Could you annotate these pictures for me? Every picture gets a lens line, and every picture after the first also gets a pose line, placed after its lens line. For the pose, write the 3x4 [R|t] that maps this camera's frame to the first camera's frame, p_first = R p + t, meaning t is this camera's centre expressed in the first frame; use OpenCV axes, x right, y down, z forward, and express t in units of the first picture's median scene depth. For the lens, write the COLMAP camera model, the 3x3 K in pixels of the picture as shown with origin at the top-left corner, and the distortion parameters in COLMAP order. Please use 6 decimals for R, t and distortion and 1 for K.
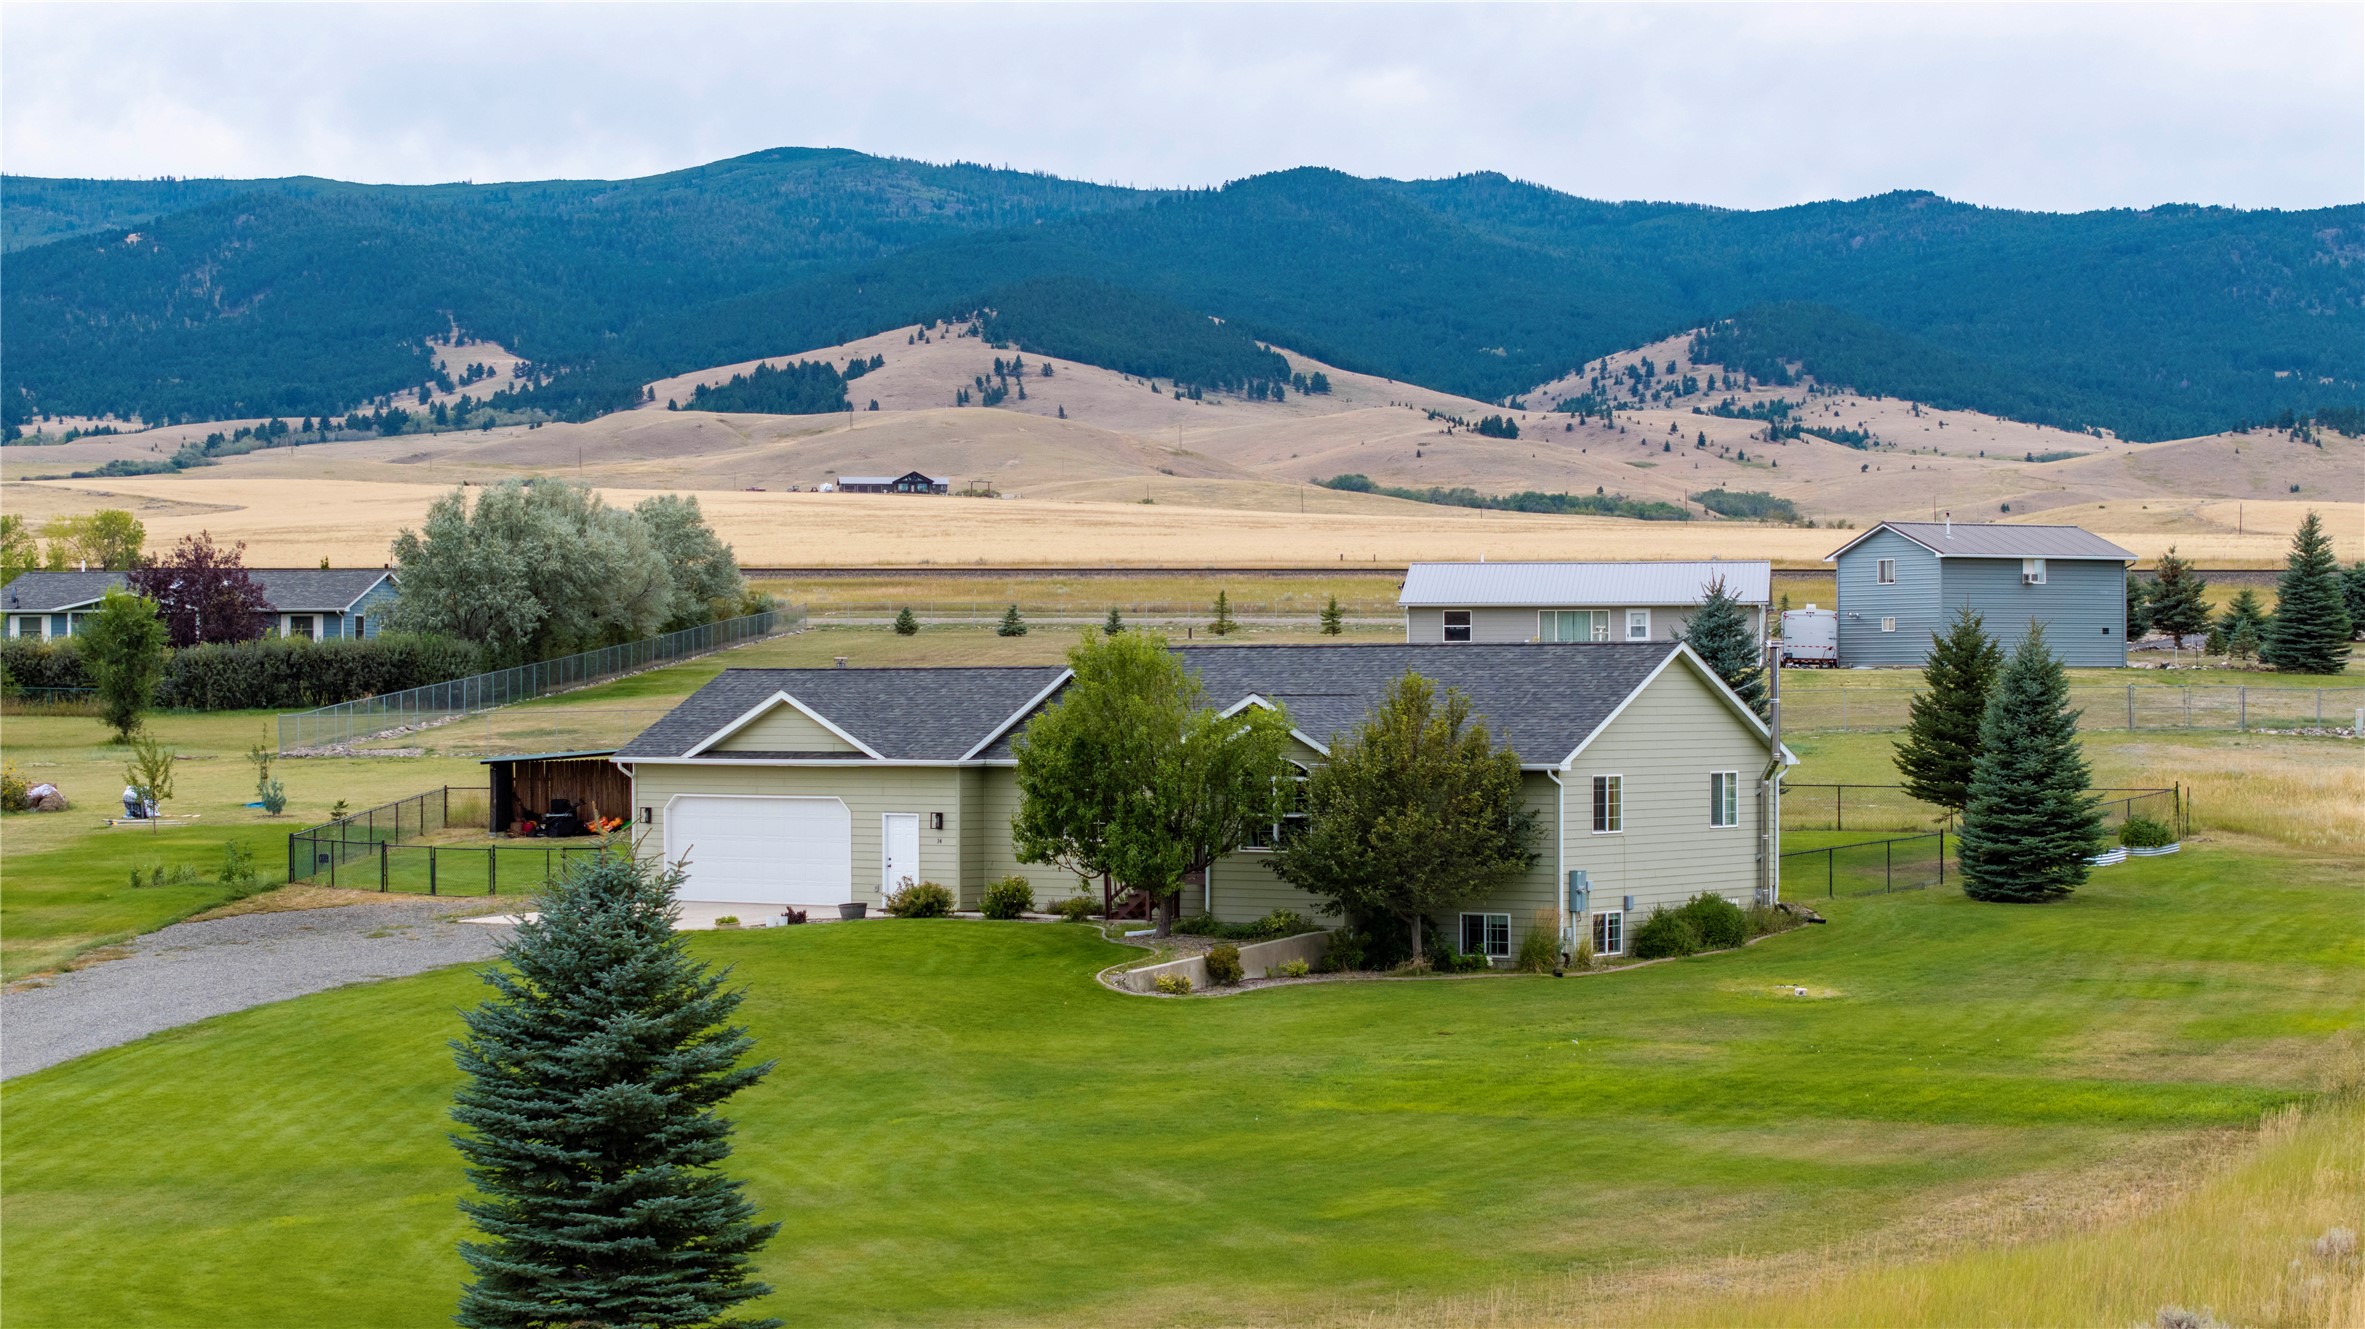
lens RADIAL K [[4662.0, 0, 1182.5], [0, 4662.0, 664.5], [0, 0, 1]] dist [-0.118076, -0.075844]
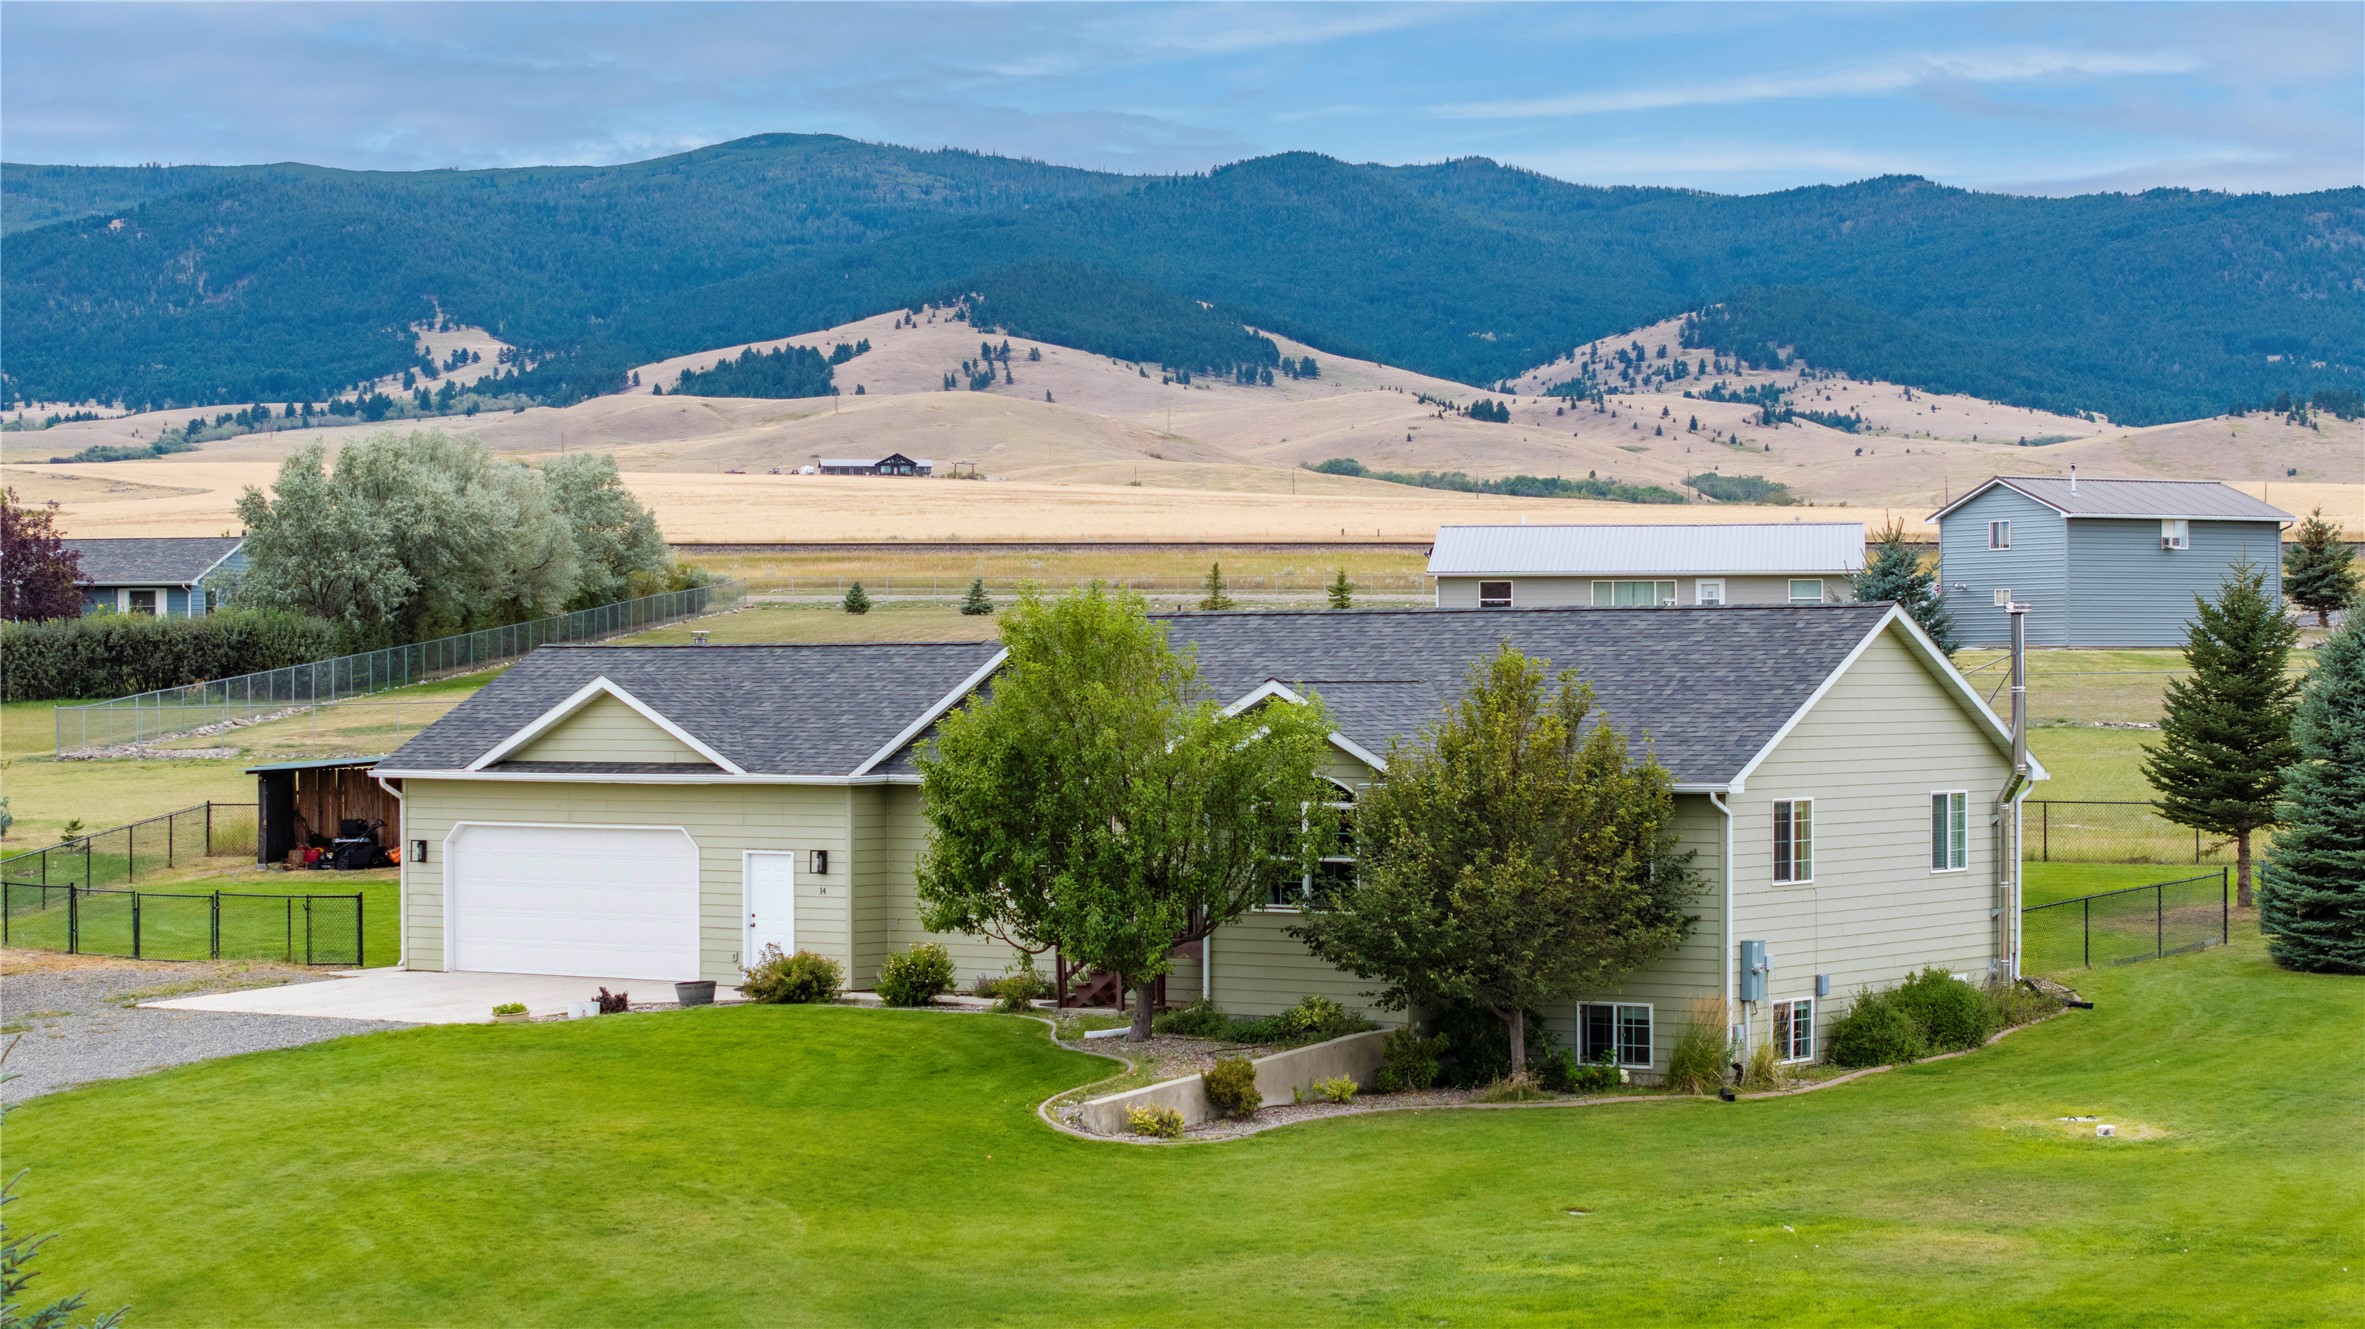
lens RADIAL K [[4662.0, 0, 1182.5], [0, 4662.0, 664.5], [0, 0, 1]] dist [-0.118076, -0.075844]
pose [[0.999996, -0.001176, 0.002432, 0.000237], [0.001169, 0.999995, 0.002933, 0.001475], [-0.002435, -0.002930, 0.999993, 0.236584]]
